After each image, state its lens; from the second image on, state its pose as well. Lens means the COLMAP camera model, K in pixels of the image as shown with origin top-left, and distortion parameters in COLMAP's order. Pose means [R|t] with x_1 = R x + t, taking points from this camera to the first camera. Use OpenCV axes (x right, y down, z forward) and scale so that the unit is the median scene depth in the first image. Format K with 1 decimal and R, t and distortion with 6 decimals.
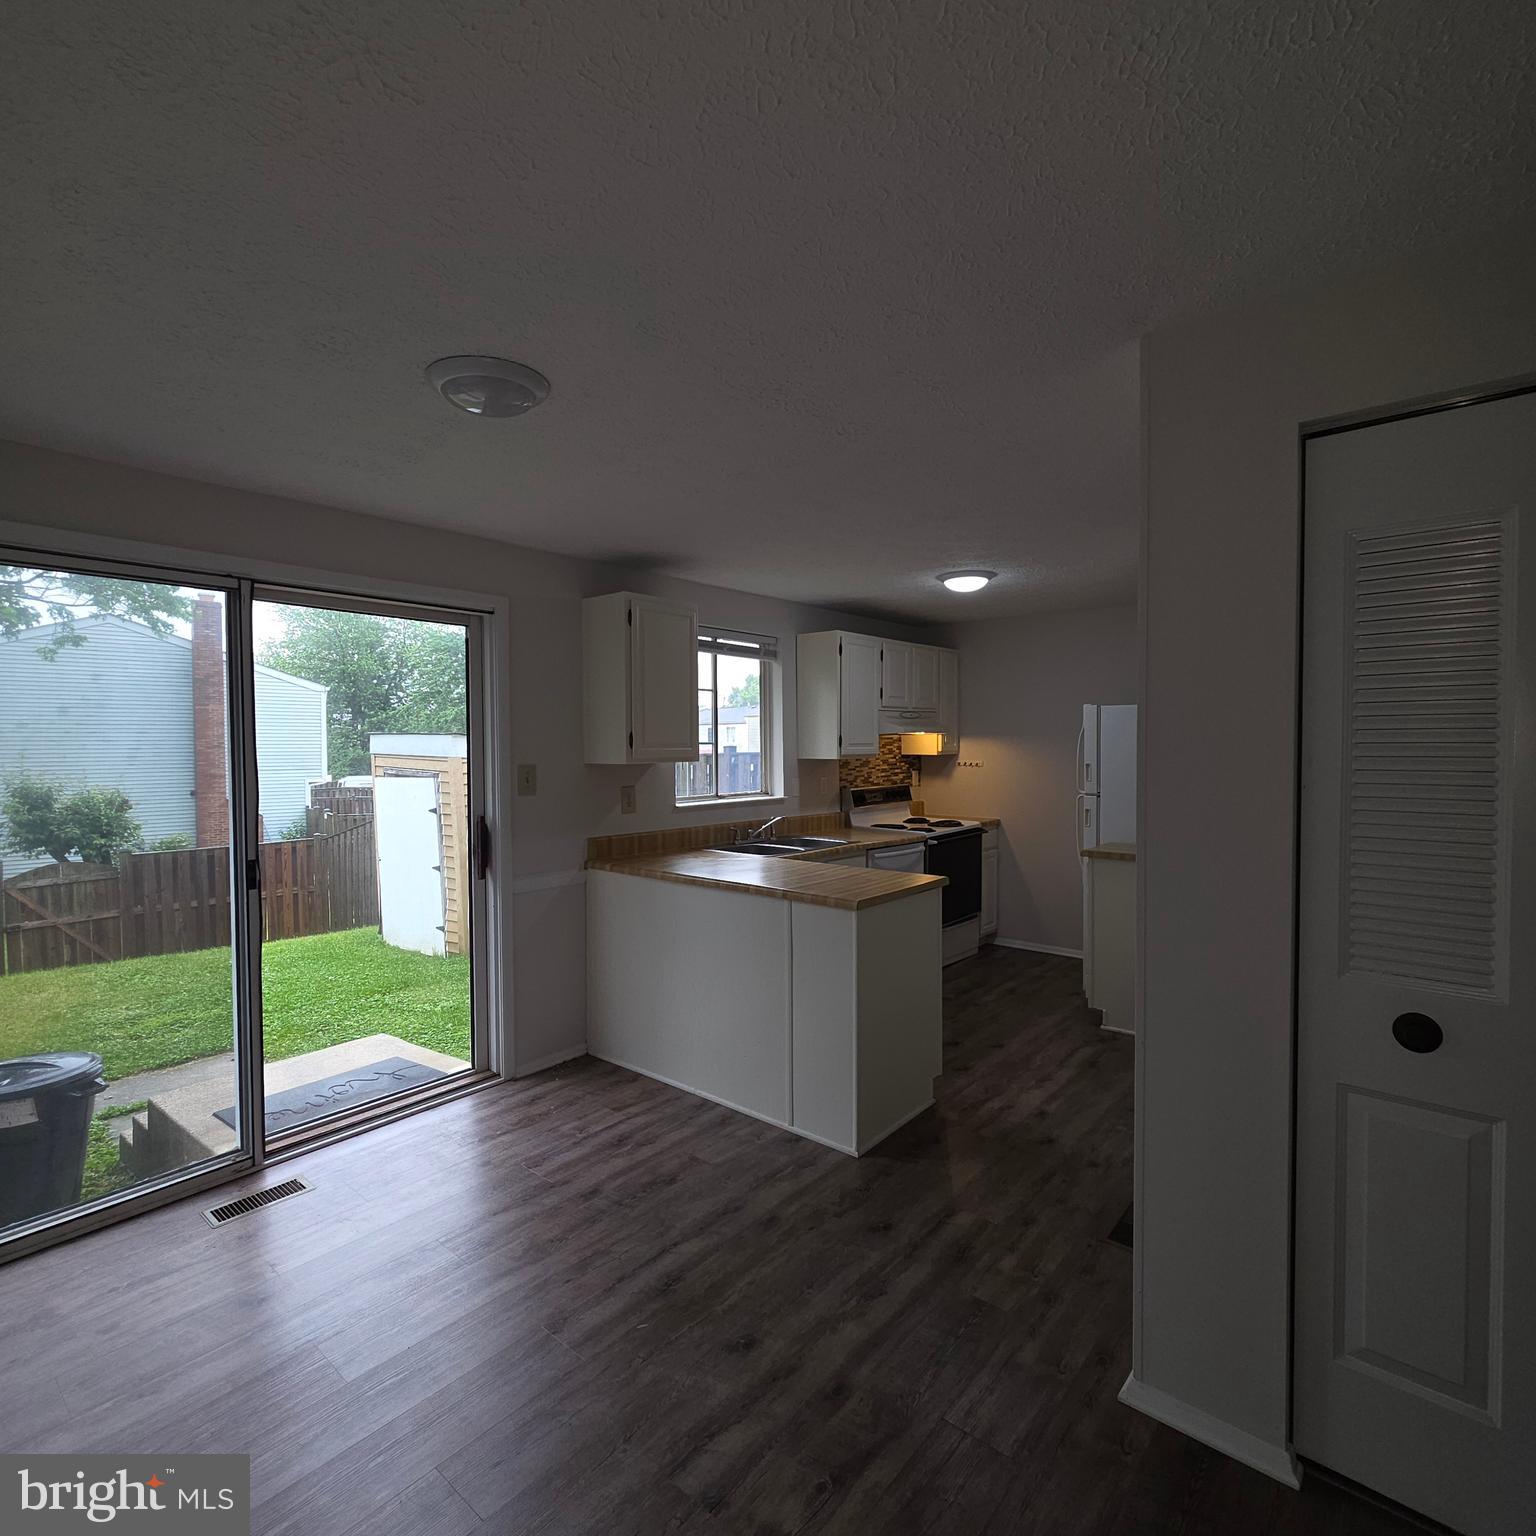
lens RADIAL K [[819.1, 0, 771.5], [0, 819.1, 766.3], [0, 0, 1]] dist [0.002591, 0.001961]
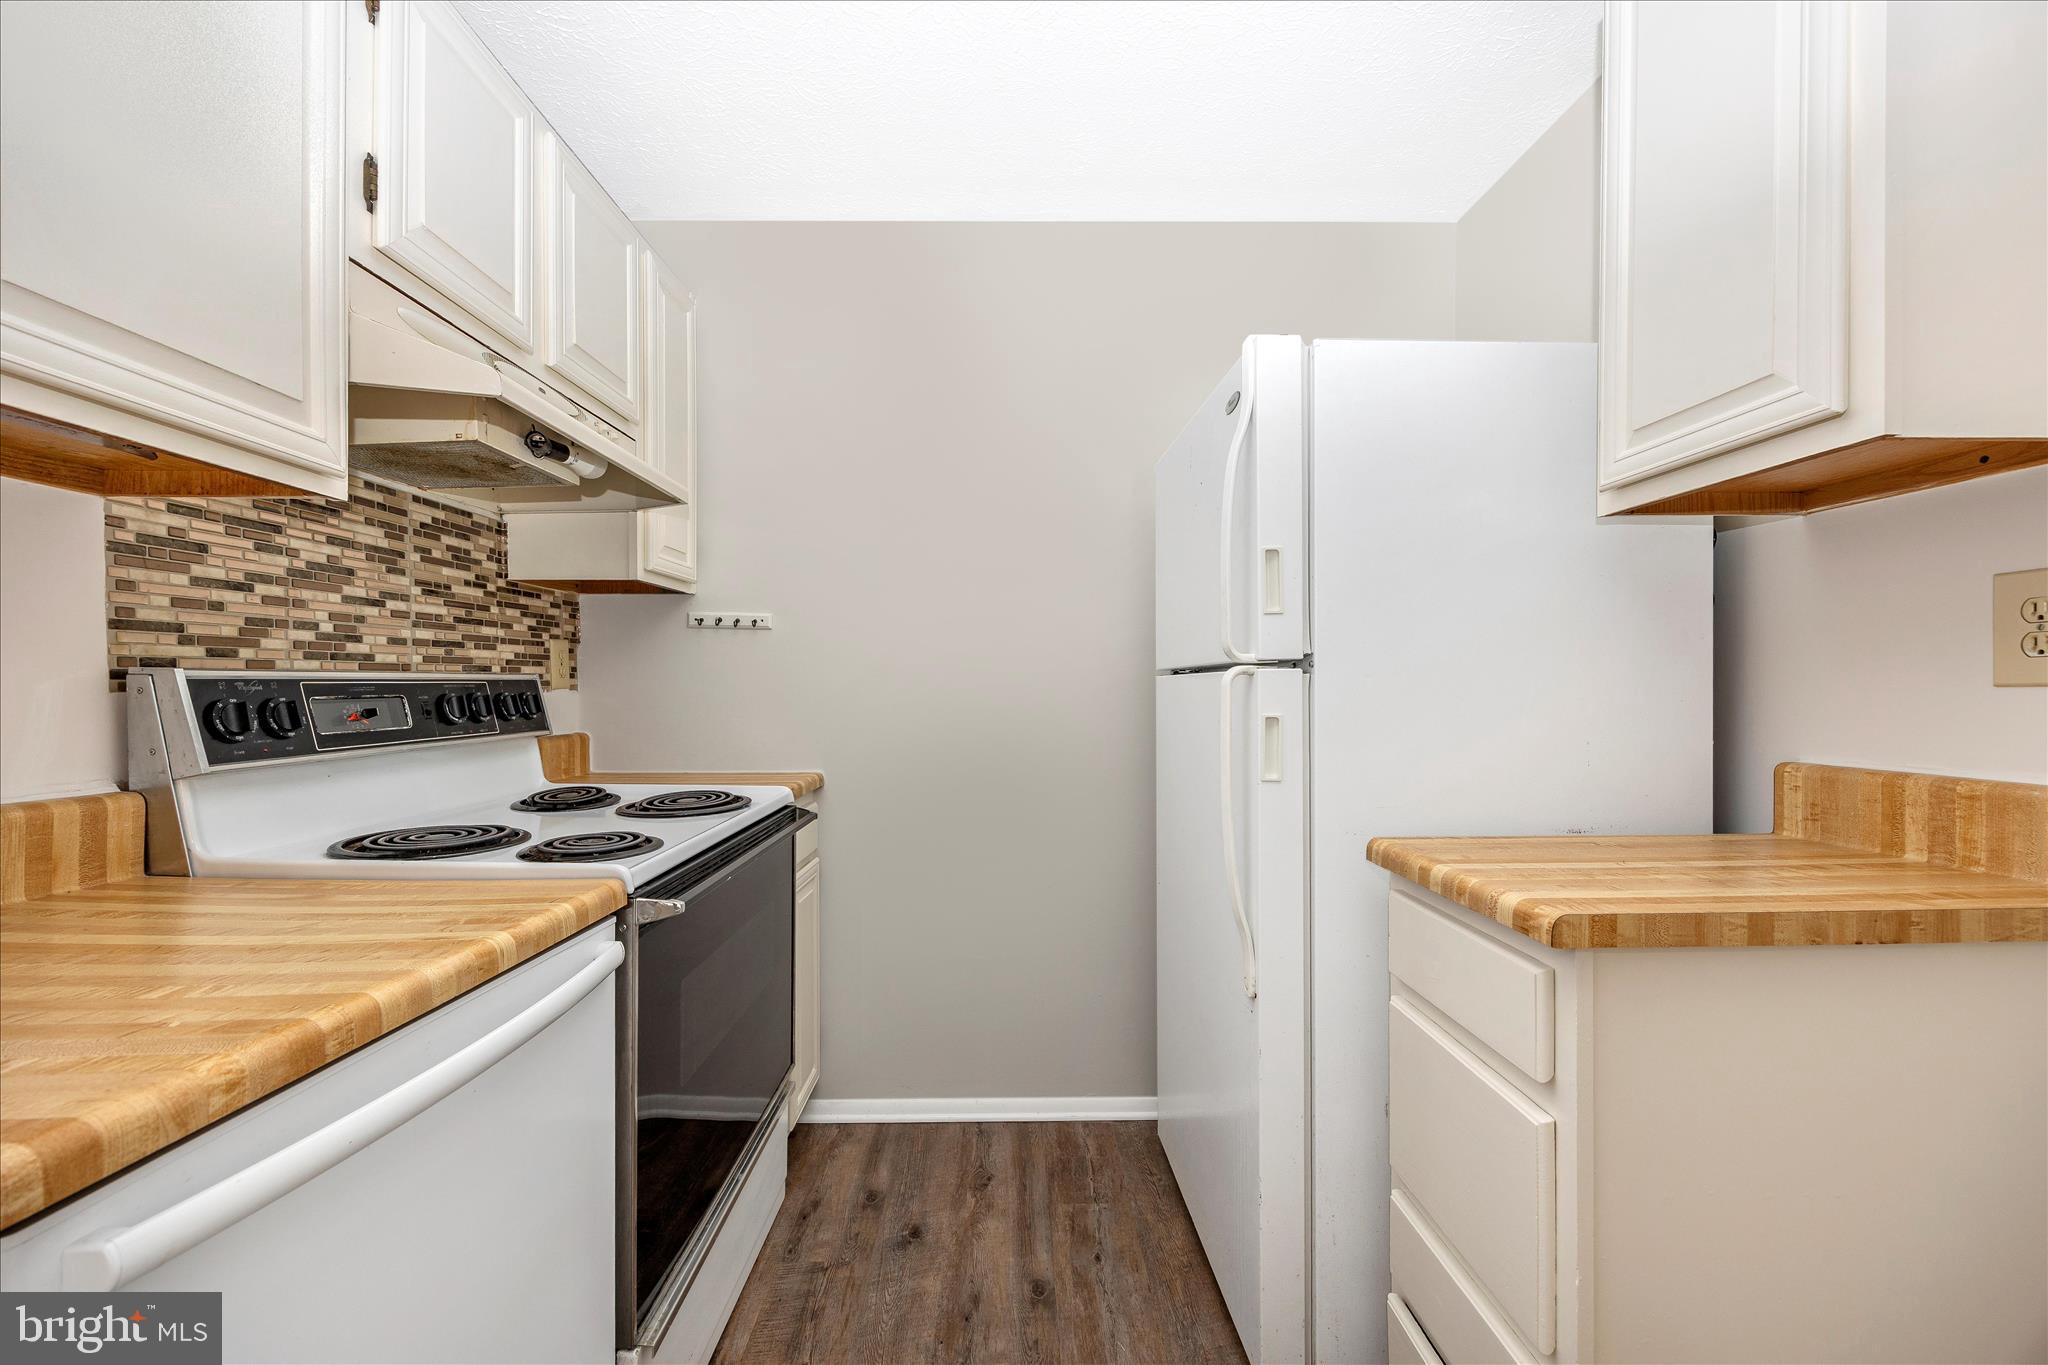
lens RADIAL K [[784.5, 0, 1024.0], [0, 784.5, 682.5], [0, 0, 1]] dist [-0.003473, -0.000039]
pose [[0.750396, 0.010815, 0.660900, 0.117418], [0.011811, 0.999487, -0.029766, 0.036684], [-0.660883, 0.030142, 0.749884, 0.696762]]
